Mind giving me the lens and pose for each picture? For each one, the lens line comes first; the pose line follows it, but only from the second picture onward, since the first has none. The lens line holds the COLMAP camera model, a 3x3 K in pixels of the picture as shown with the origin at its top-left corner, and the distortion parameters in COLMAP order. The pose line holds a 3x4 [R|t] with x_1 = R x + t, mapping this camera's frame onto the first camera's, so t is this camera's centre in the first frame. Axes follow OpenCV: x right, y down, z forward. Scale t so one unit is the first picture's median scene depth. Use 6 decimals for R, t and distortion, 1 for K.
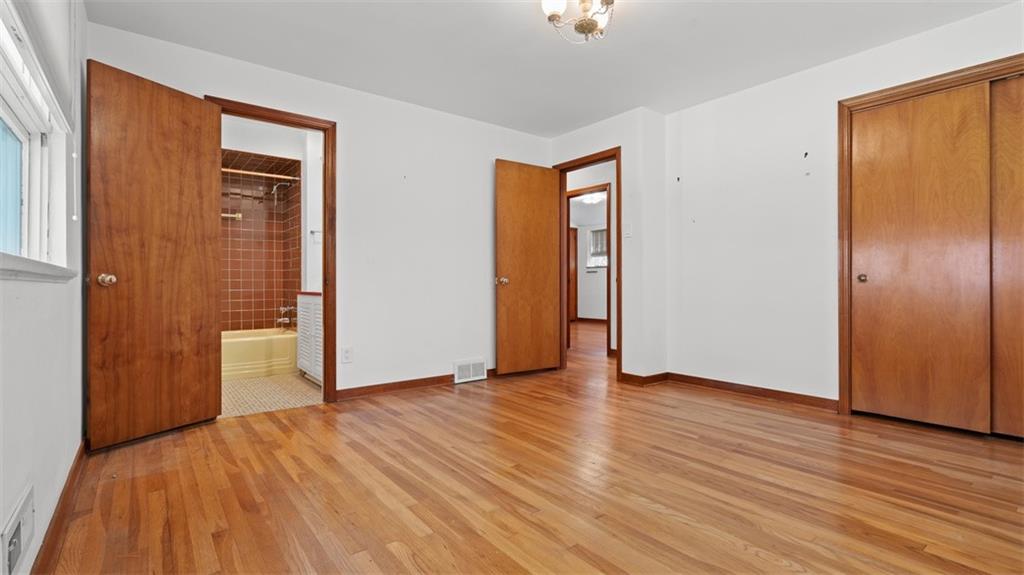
lens RADIAL K [[475.5, 0, 512.2], [0, 475.5, 286.0], [0, 0, 1]] dist [-0.005718, 0.000324]
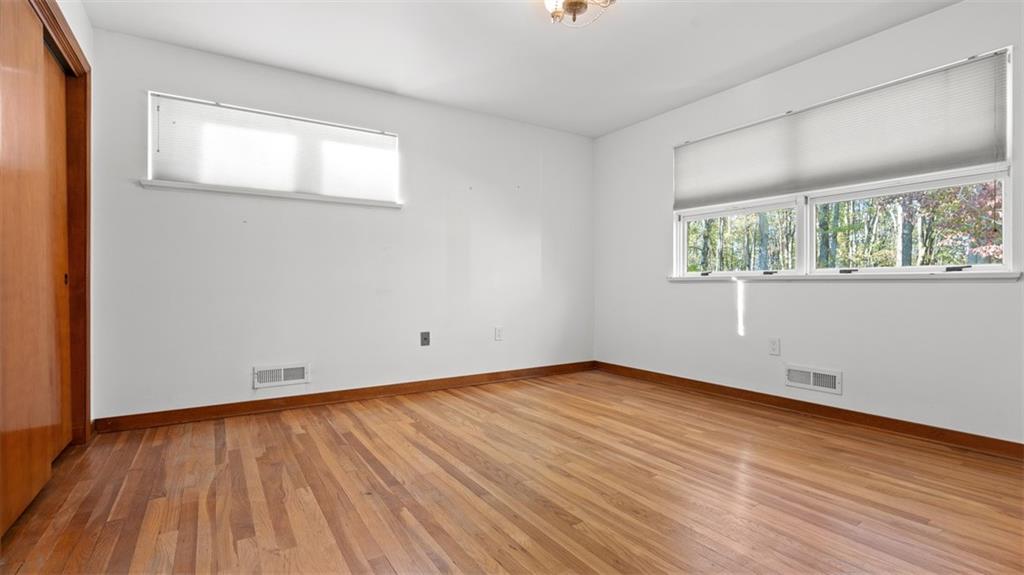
lens RADIAL K [[475.5, 0, 512.7], [0, 475.5, 286.2], [0, 0, 1]] dist [-0.005718, 0.000324]
pose [[-0.996187, 0.005187, 0.087086, 0.222538], [0.005644, 0.999972, 0.005007, -0.007993], [-0.087058, 0.005480, -0.996188, 2.181920]]
